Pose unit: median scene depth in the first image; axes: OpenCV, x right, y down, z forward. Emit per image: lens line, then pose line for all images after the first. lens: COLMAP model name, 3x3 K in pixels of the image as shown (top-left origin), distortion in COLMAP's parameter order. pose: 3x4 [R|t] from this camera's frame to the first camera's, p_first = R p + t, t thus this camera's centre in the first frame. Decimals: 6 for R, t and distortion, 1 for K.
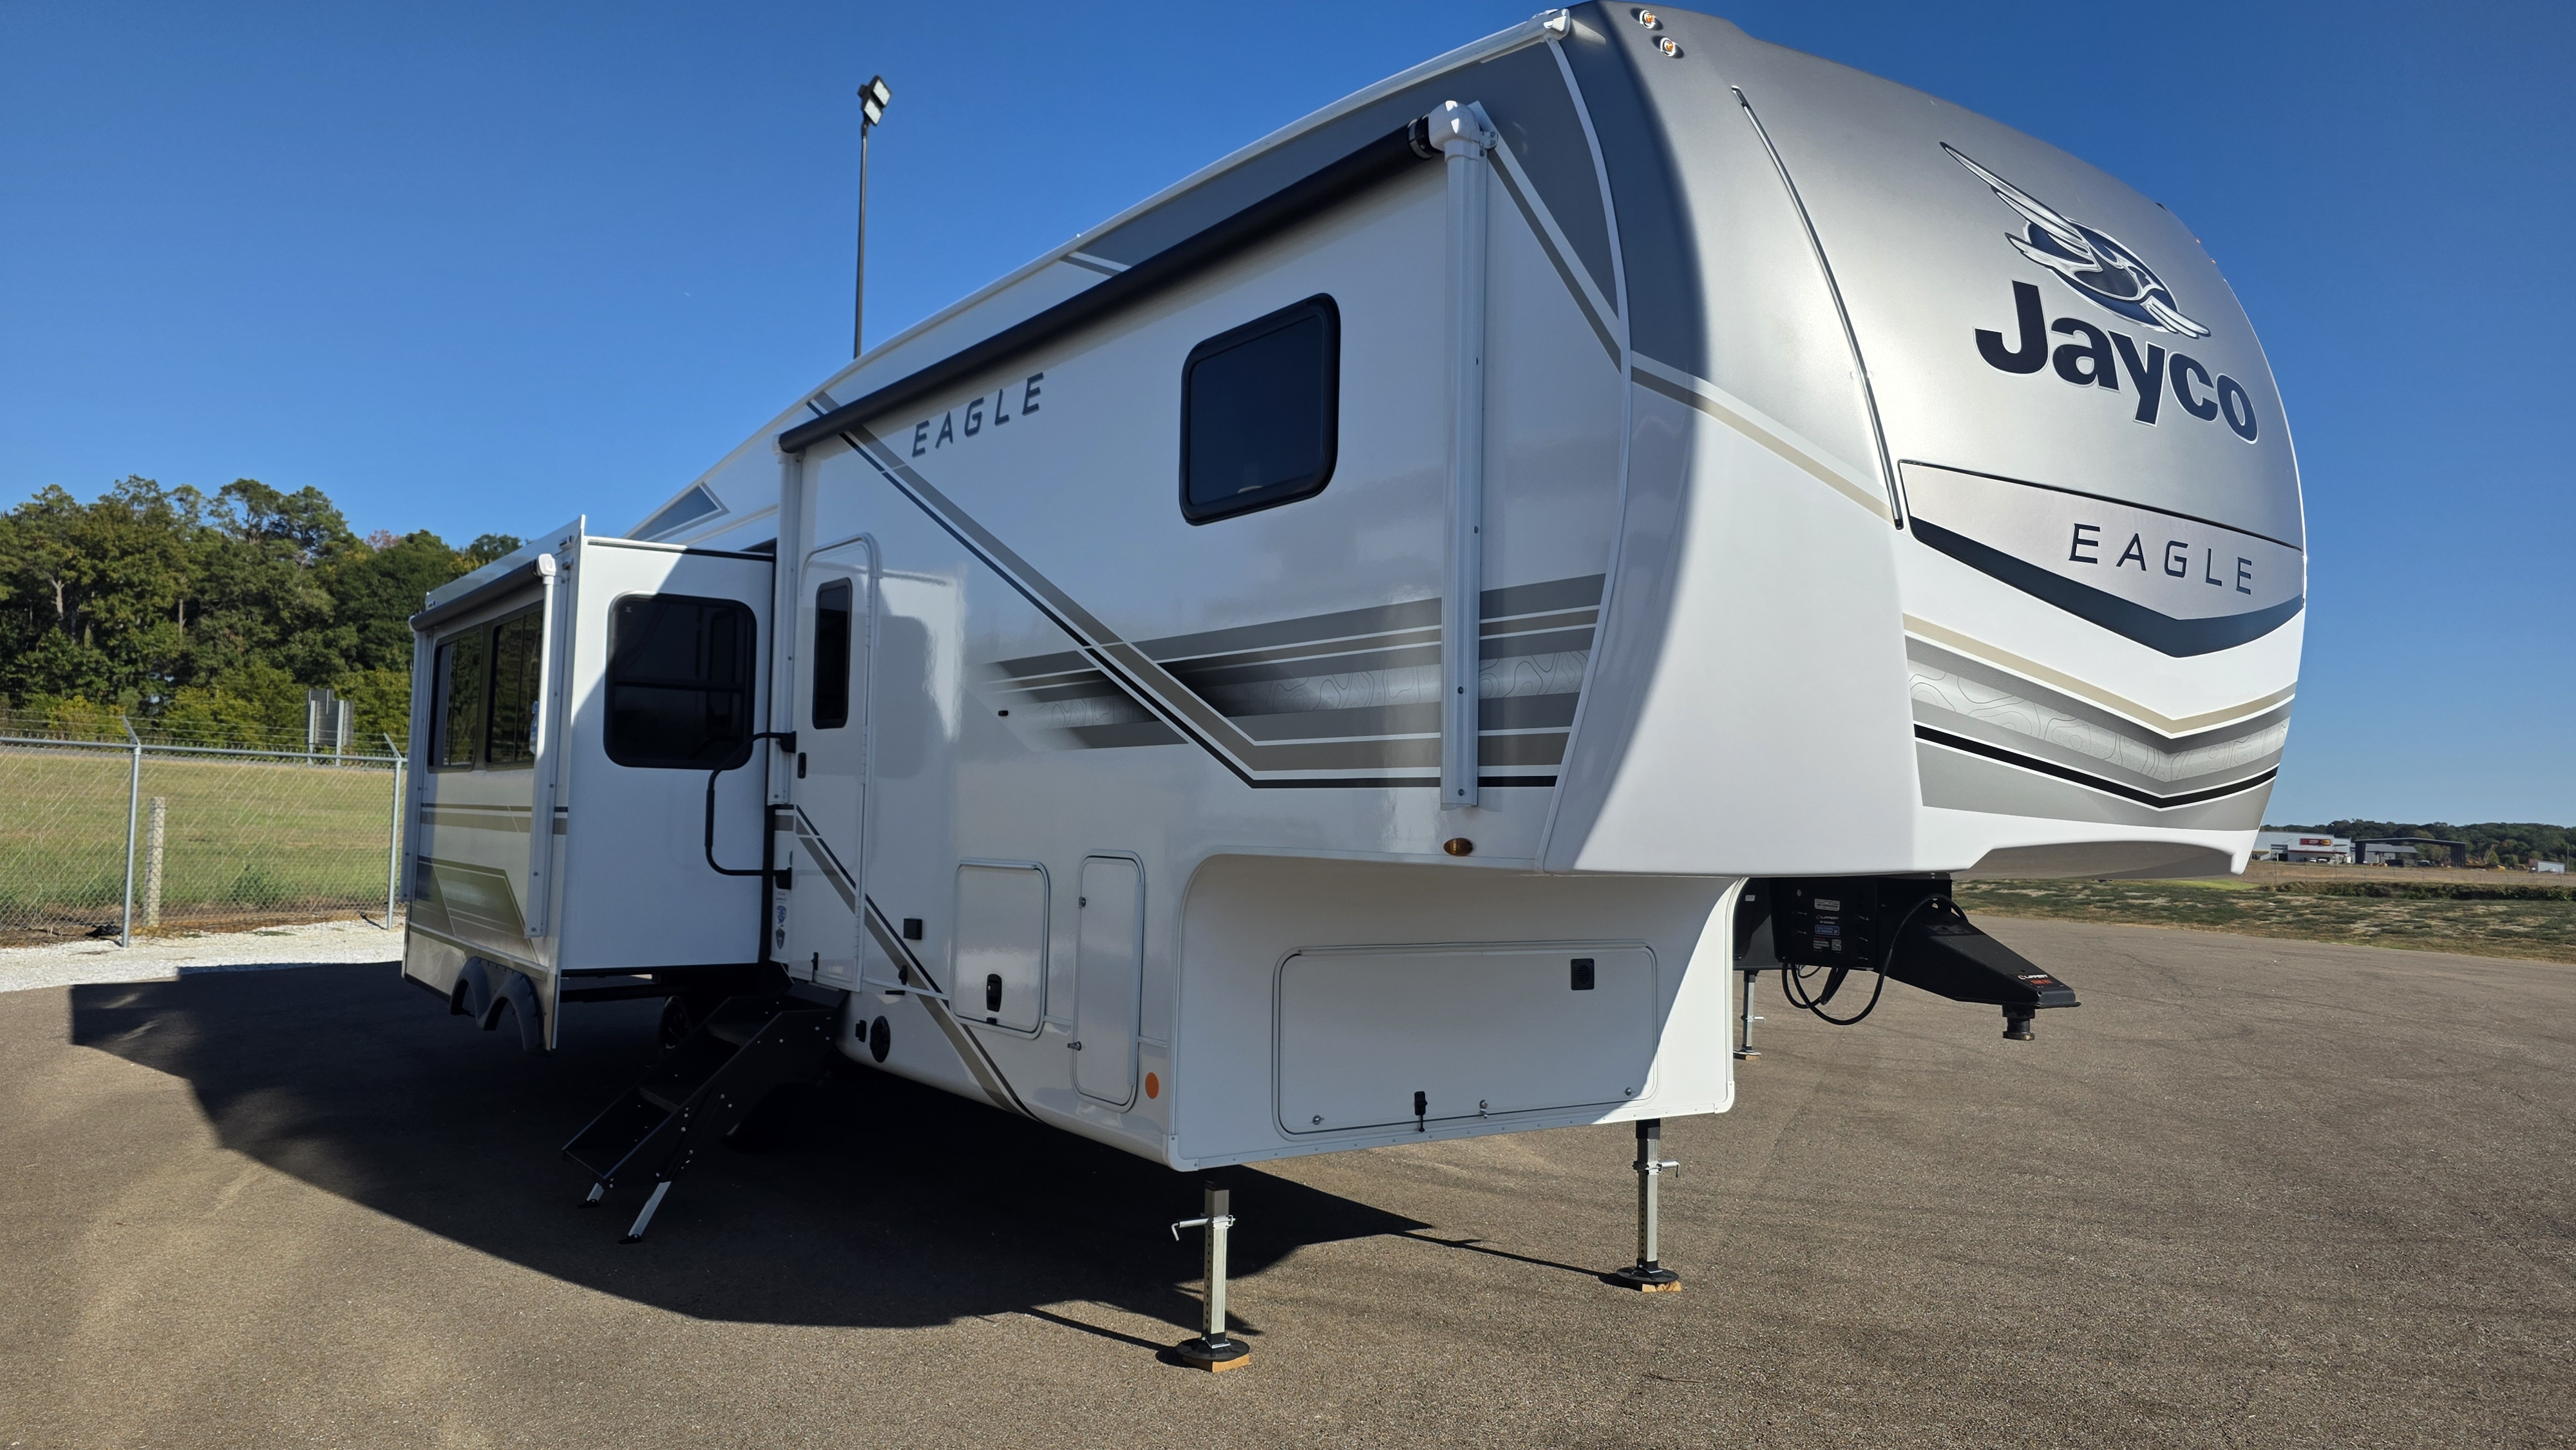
lens RADIAL K [[1723.0, 0, 1287.7], [0, 1723.0, 724.6], [0, 0, 1]] dist [0.004044, -0.000776]
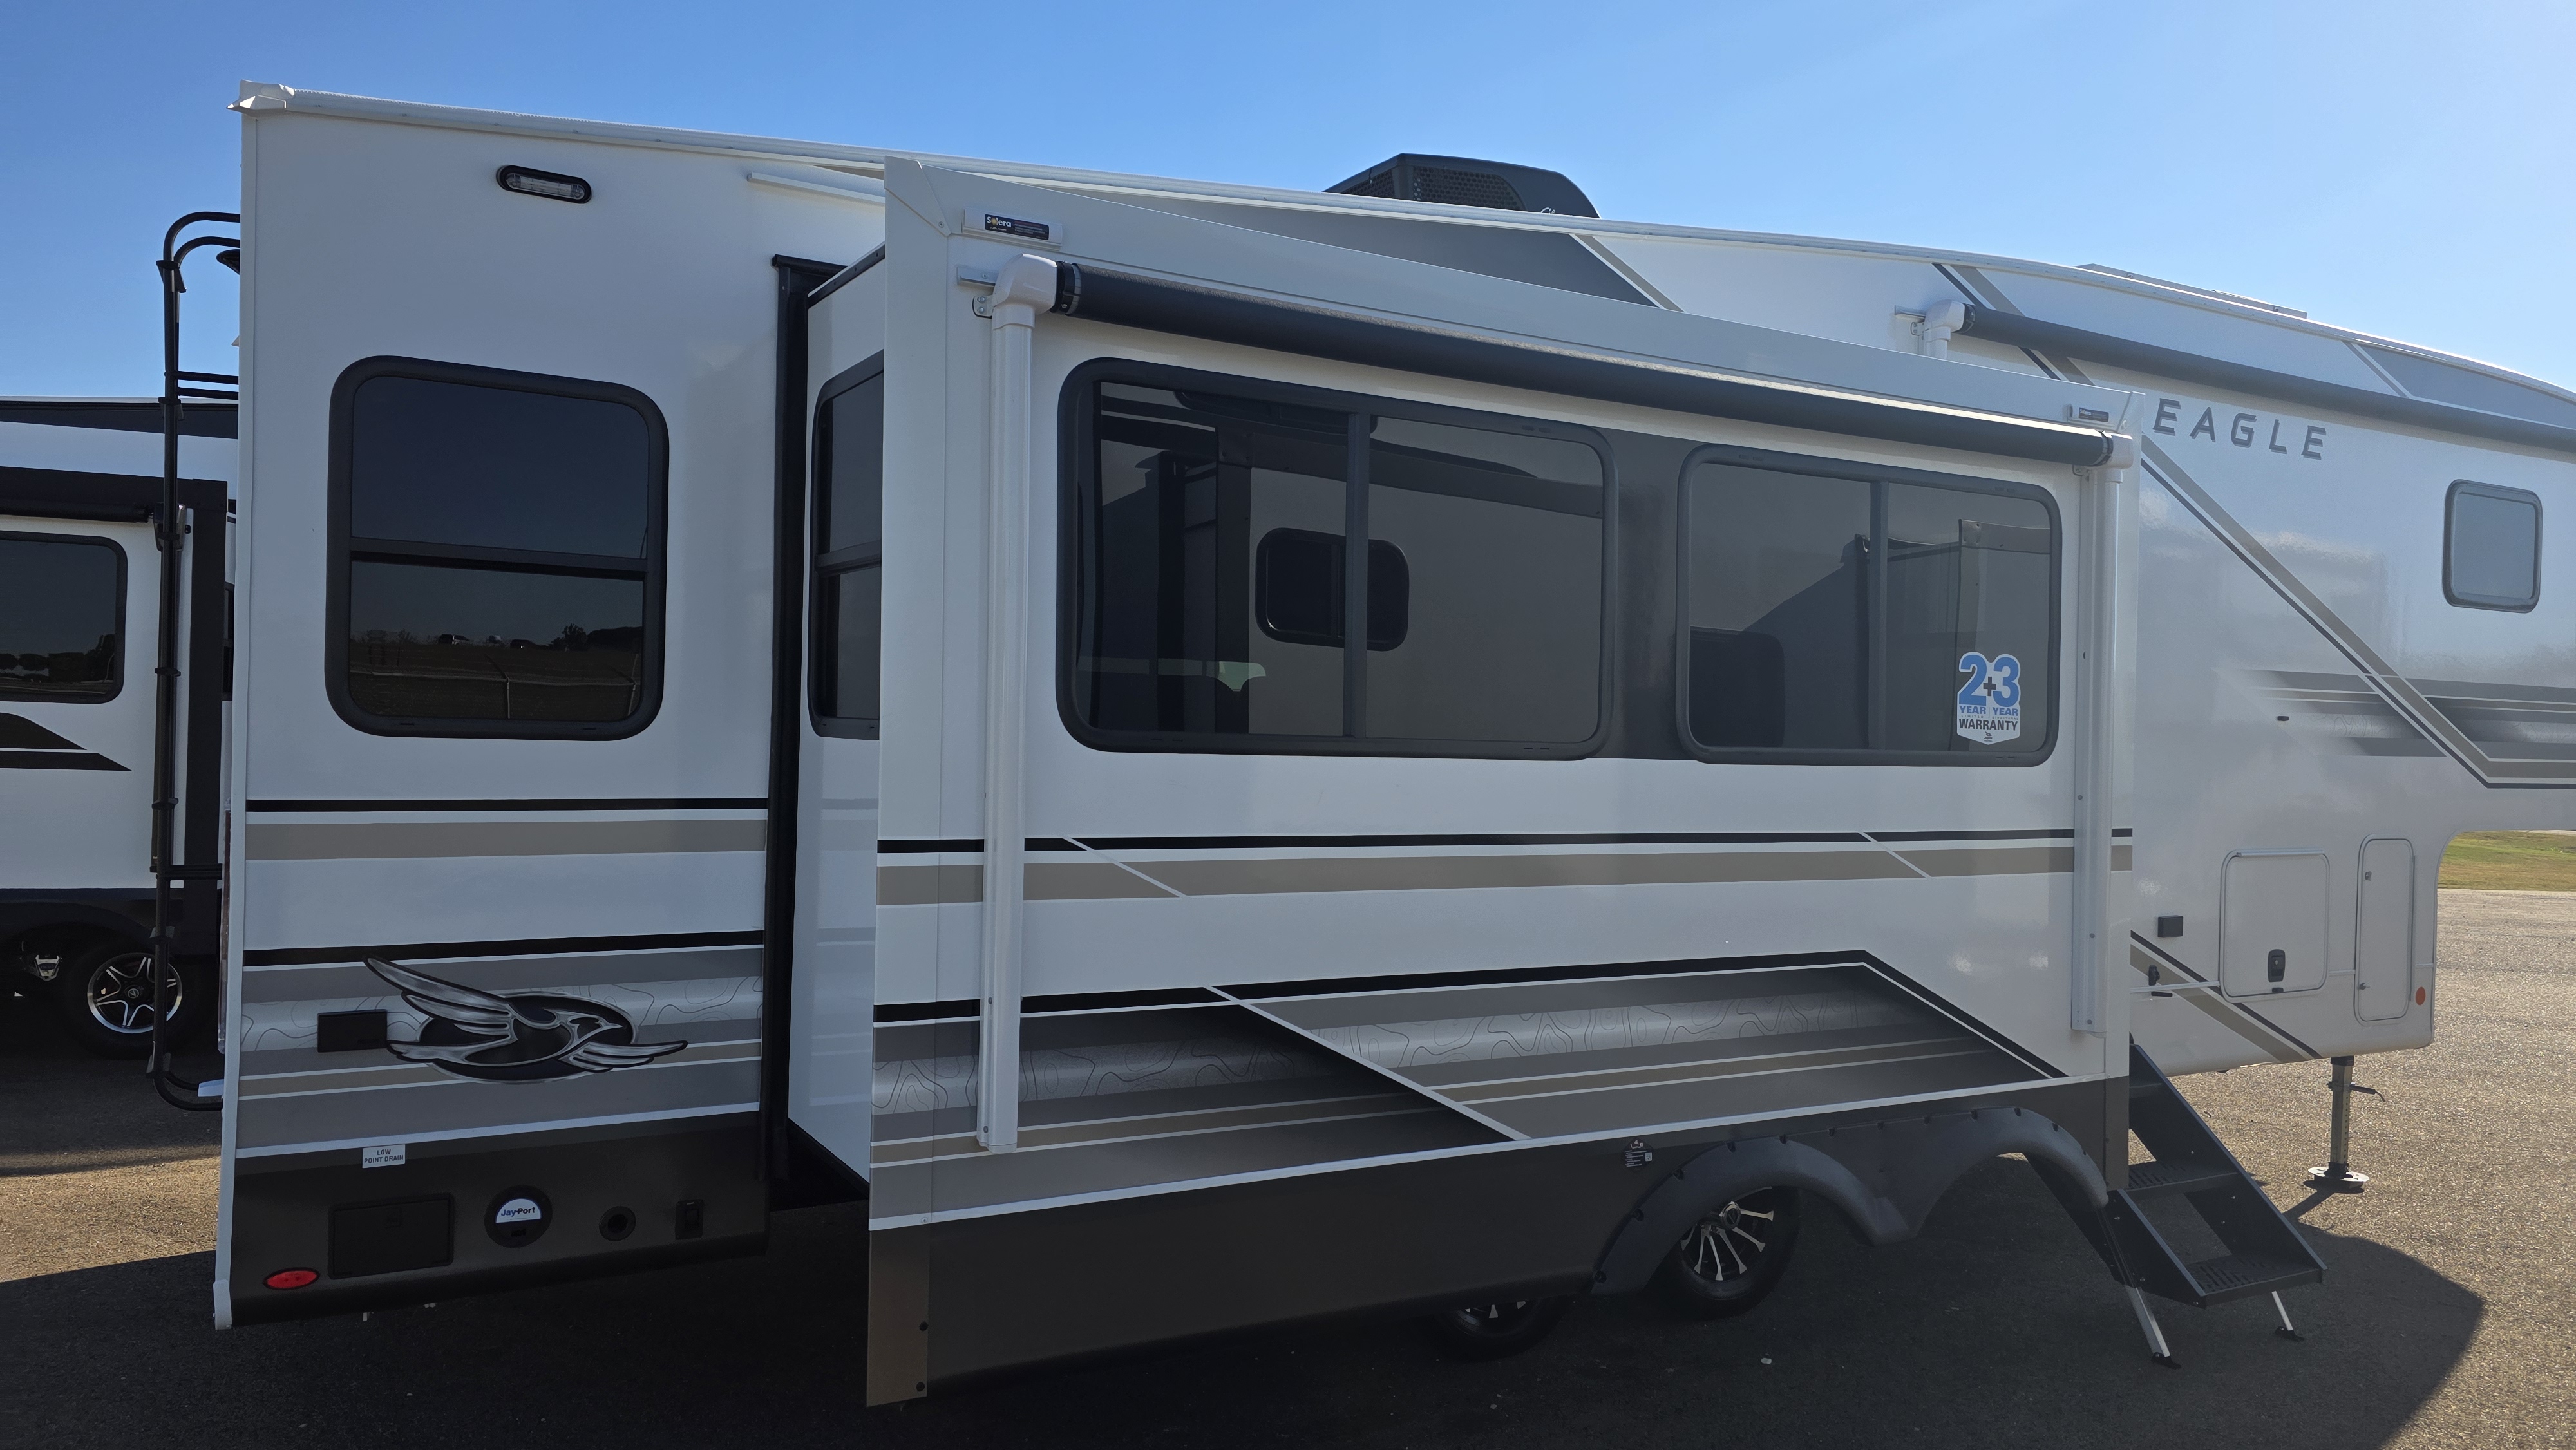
lens RADIAL K [[1723.0, 0, 1288.8], [0, 1723.0, 731.6], [0, 0, 1]] dist [0.004044, -0.000776]
pose [[0.118503, -0.019548, 0.992761, -1.448584], [-0.077420, 0.996581, 0.028864, 0.021055], [-0.989931, -0.080280, 0.116584, 1.610376]]
